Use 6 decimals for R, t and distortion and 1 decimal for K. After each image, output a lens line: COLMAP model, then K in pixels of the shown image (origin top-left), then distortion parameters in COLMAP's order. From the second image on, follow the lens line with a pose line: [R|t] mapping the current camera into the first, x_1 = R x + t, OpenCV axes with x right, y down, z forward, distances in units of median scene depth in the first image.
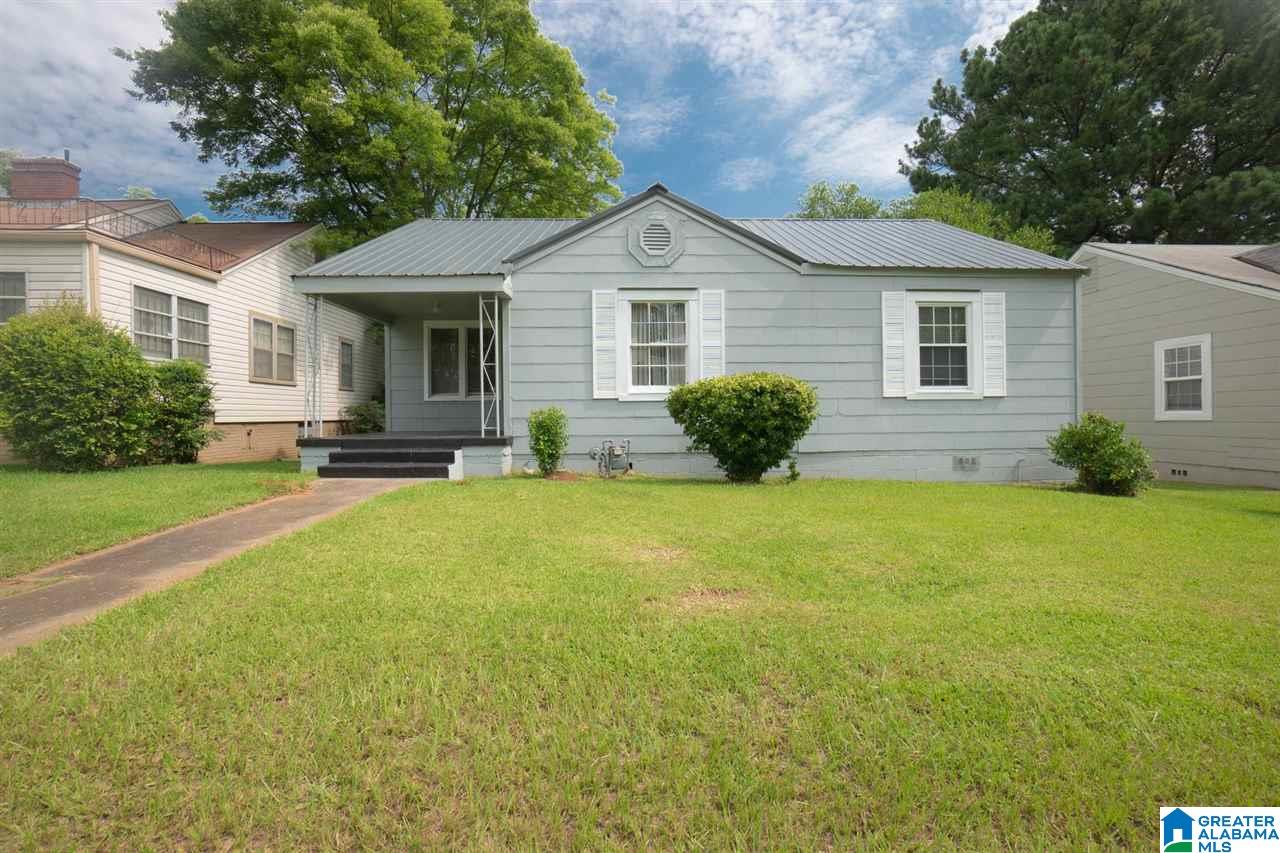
lens RADIAL K [[559.5, 0, 640.0], [0, 559.5, 426.5], [0, 0, 1]] dist [-0.049261, 0.019526]
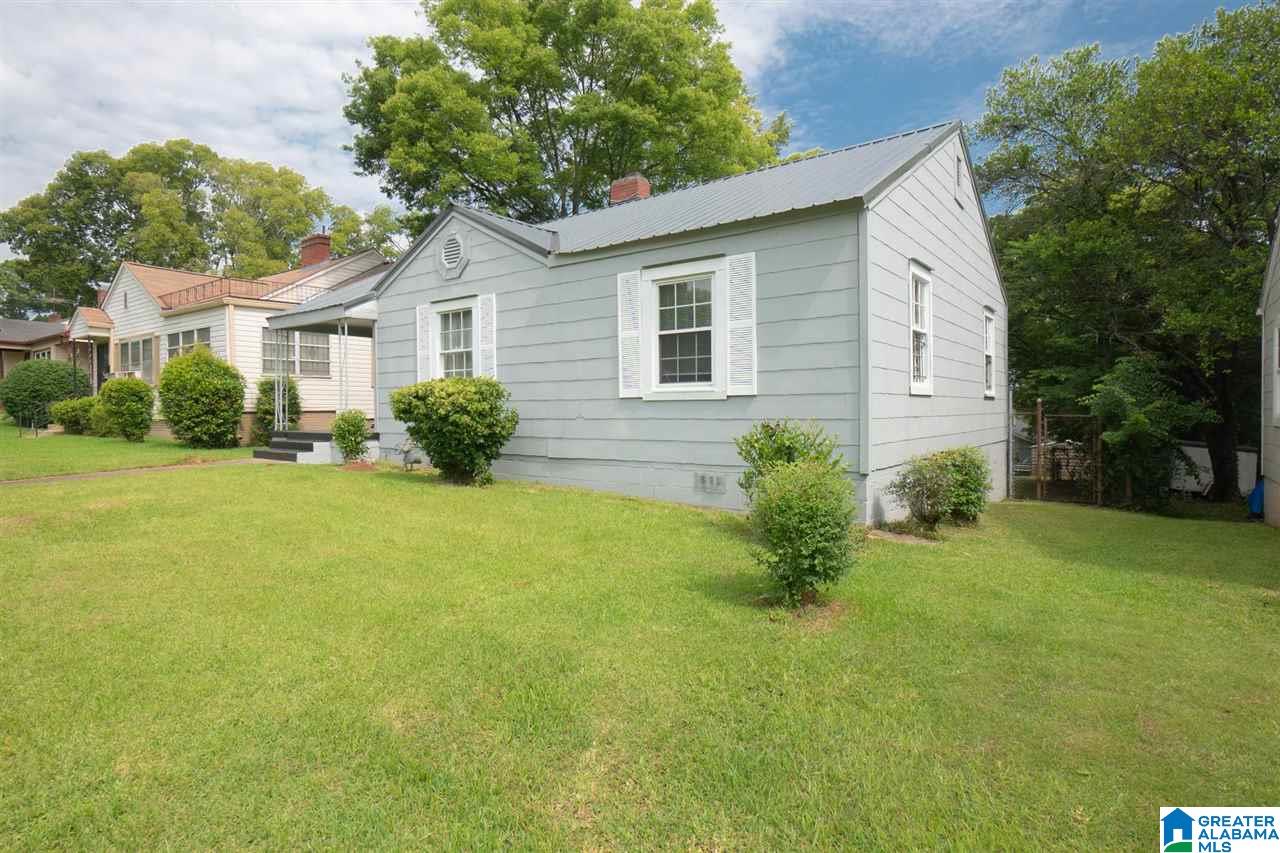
lens RADIAL K [[690.6, 0, 641.0], [0, 690.6, 421.4], [0, 0, 1]] dist [-0.003950, -0.000346]
pose [[0.775669, 0.012529, -0.631016, 1.130182], [-0.015431, 0.999881, 0.000885, -0.018206], [0.630952, 0.009050, 0.775769, 0.196858]]
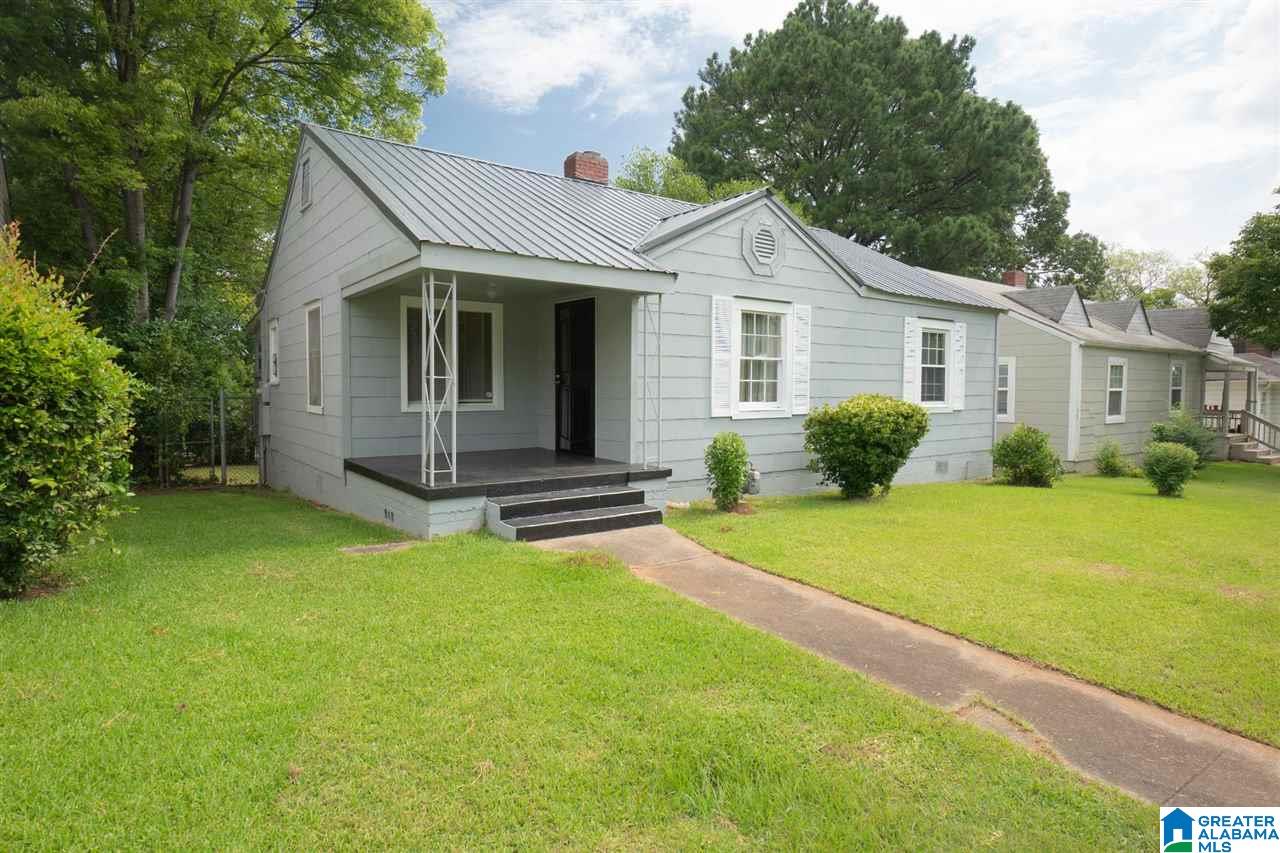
lens RADIAL K [[694.9, 0, 640.0], [0, 694.9, 426.5], [0, 0, 1]] dist [0.004851, 0.000286]
pose [[0.822125, -0.020249, 0.568946, -0.795925], [-0.001360, 0.999295, 0.037531, -0.074954], [-0.569305, -0.031629, 0.821518, 0.145758]]
